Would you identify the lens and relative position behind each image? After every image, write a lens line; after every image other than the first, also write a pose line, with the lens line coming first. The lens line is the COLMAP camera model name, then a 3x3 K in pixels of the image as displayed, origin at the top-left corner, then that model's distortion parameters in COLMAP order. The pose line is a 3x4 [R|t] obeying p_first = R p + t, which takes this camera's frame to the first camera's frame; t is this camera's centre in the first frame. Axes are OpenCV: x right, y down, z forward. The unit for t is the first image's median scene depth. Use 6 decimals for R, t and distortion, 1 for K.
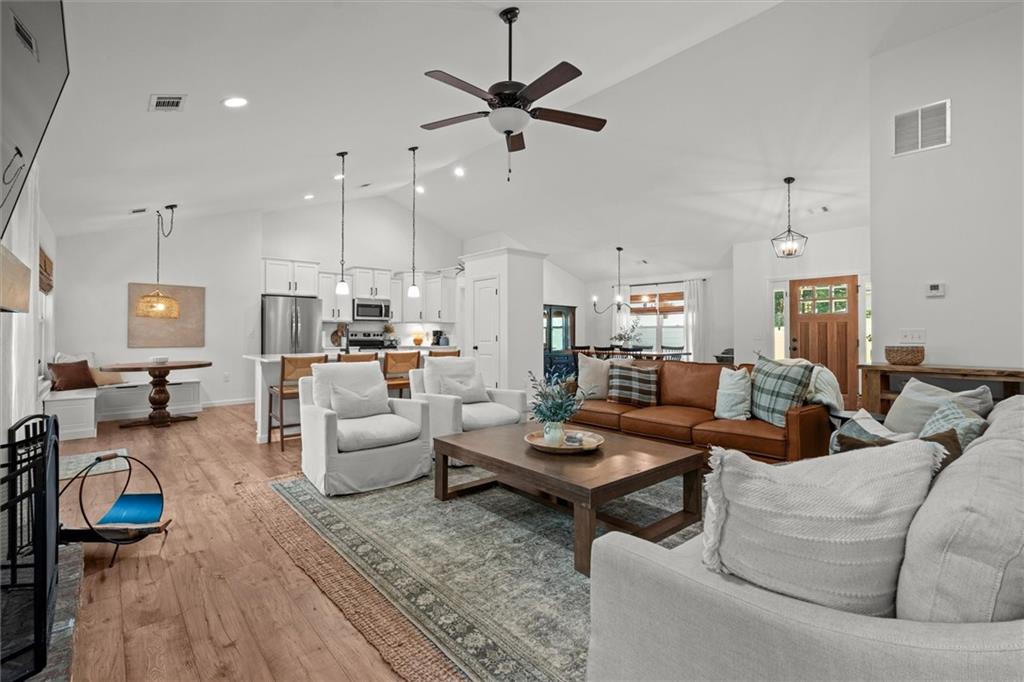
lens RADIAL K [[469.1, 0, 511.9], [0, 469.1, 329.7], [0, 0, 1]] dist [-0.002263, 0.000348]
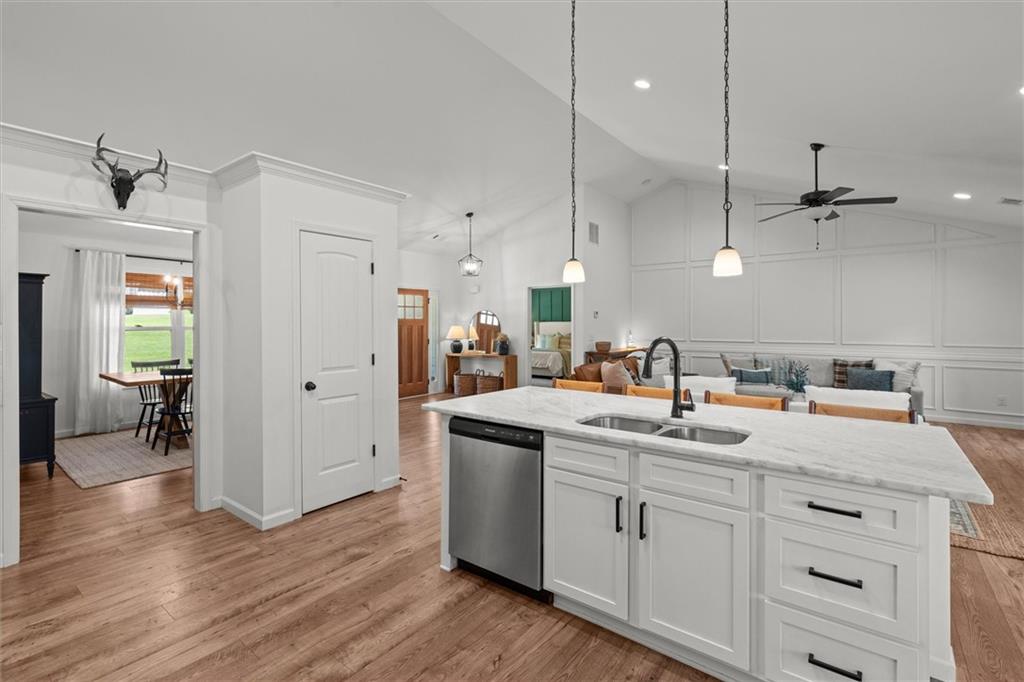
lens RADIAL K [[464.5, 0, 509.9], [0, 464.5, 321.9], [0, 0, 1]] dist [-0.001234, 0.000032]
pose [[-0.187298, 0.002564, 0.982300, -0.577681], [-0.005961, 0.999975, -0.003746, -0.021788], [-0.982285, -0.006557, -0.187278, 0.977340]]
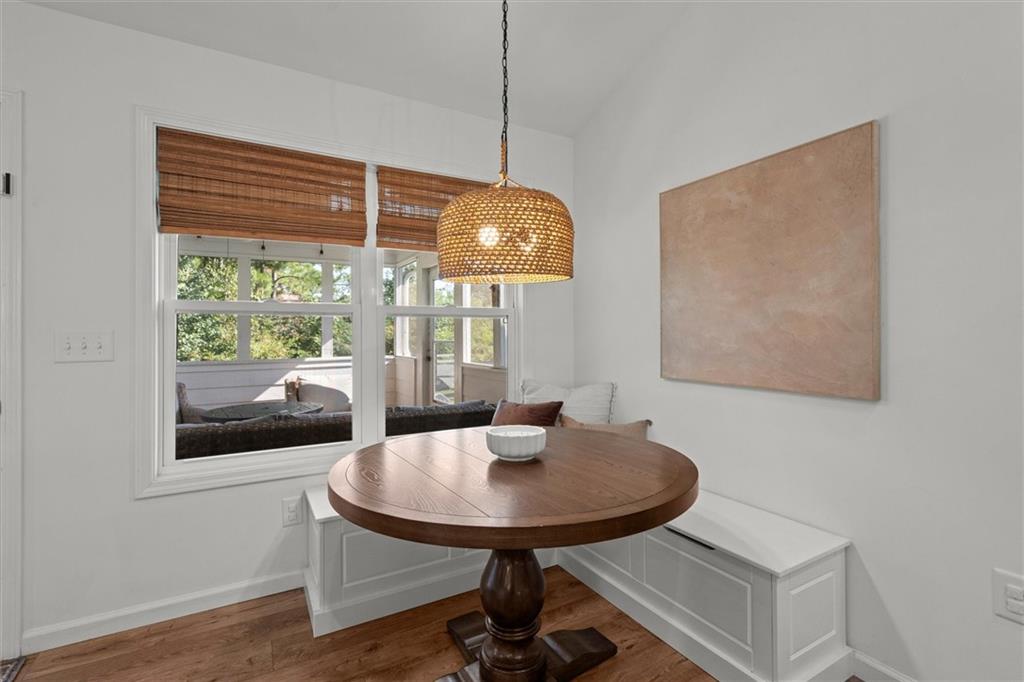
lens RADIAL K [[469.1, 0, 511.9], [0, 469.1, 329.7], [0, 0, 1]] dist [-0.002263, 0.000348]
pose [[-0.200703, -0.010205, -0.979599, -0.418810], [0.009693, 0.999876, -0.012402, 0.004942], [0.979604, -0.011984, -0.200579, 0.885381]]
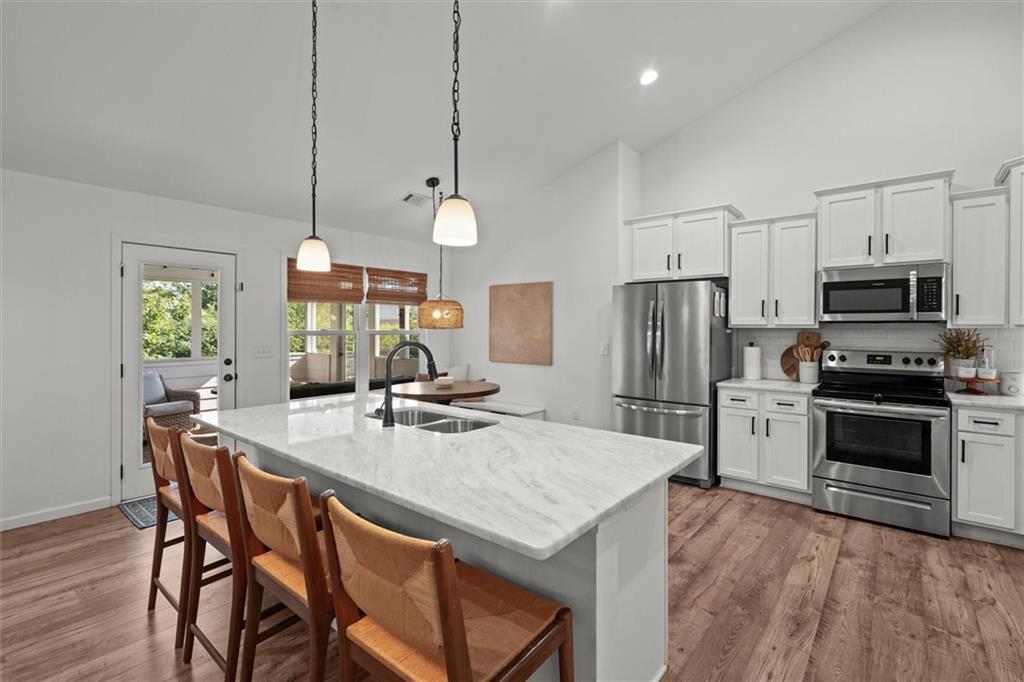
lens RADIAL K [[469.1, 0, 511.9], [0, 469.1, 329.7], [0, 0, 1]] dist [-0.002263, 0.000348]
pose [[0.156260, 0.004123, -0.987707, 0.035438], [0.004296, 0.999979, 0.004854, -0.021572], [0.987707, -0.005001, 0.156239, 0.834405]]
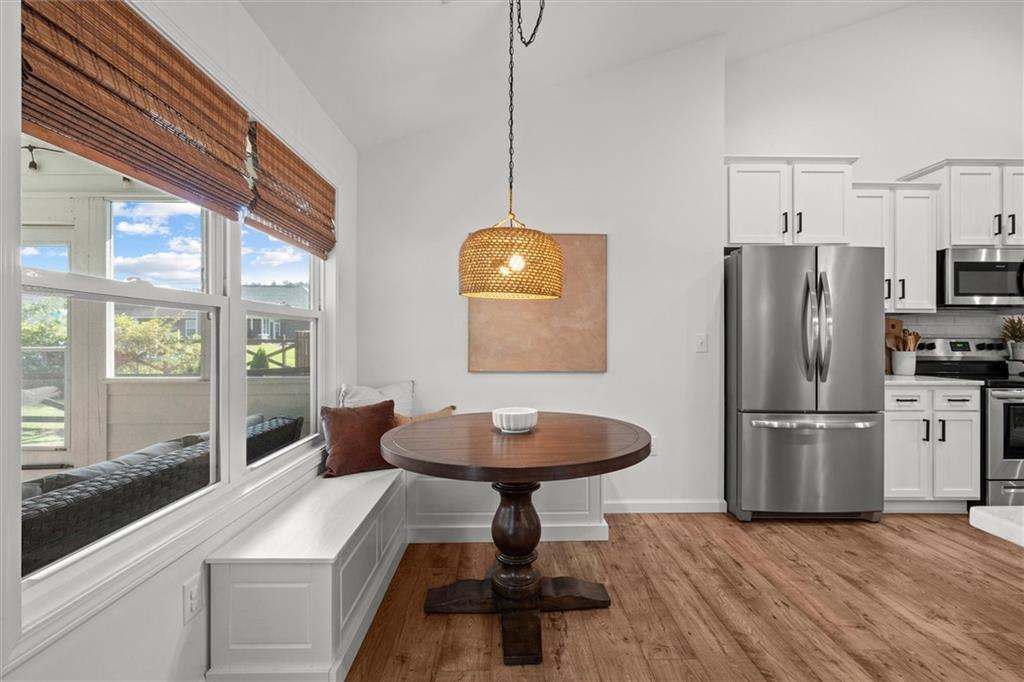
lens RADIAL K [[464.3, 0, 507.0], [0, 464.3, 340.0], [0, 0, 1]] dist [-0.002806, 0.000009]
pose [[0.760356, -0.000930, -0.649505, -0.451389], [0.004280, 0.999984, 0.003579, 0.004300], [0.649492, -0.005501, 0.760349, 0.620394]]
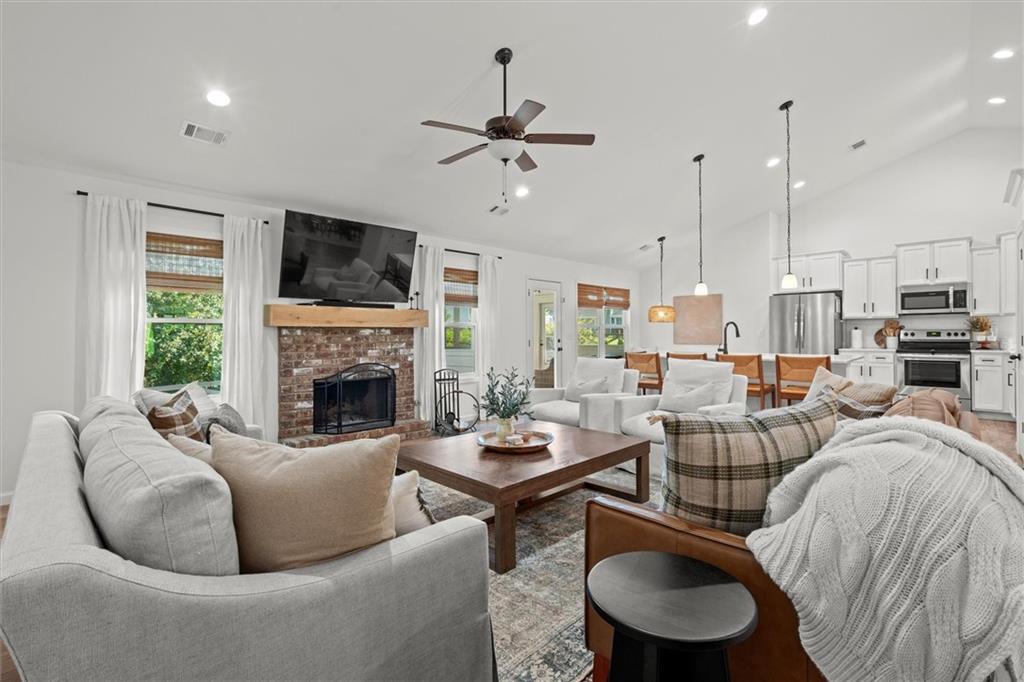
lens RADIAL K [[467.3, 0, 509.2], [0, 467.3, 334.0], [0, 0, 1]] dist [0.000042, -0.000044]
pose [[0.074452, -0.001061, -0.997224, 0.471514], [0.014189, 0.999899, -0.000004, 0.002476], [0.997124, -0.014149, 0.074459, 0.383989]]
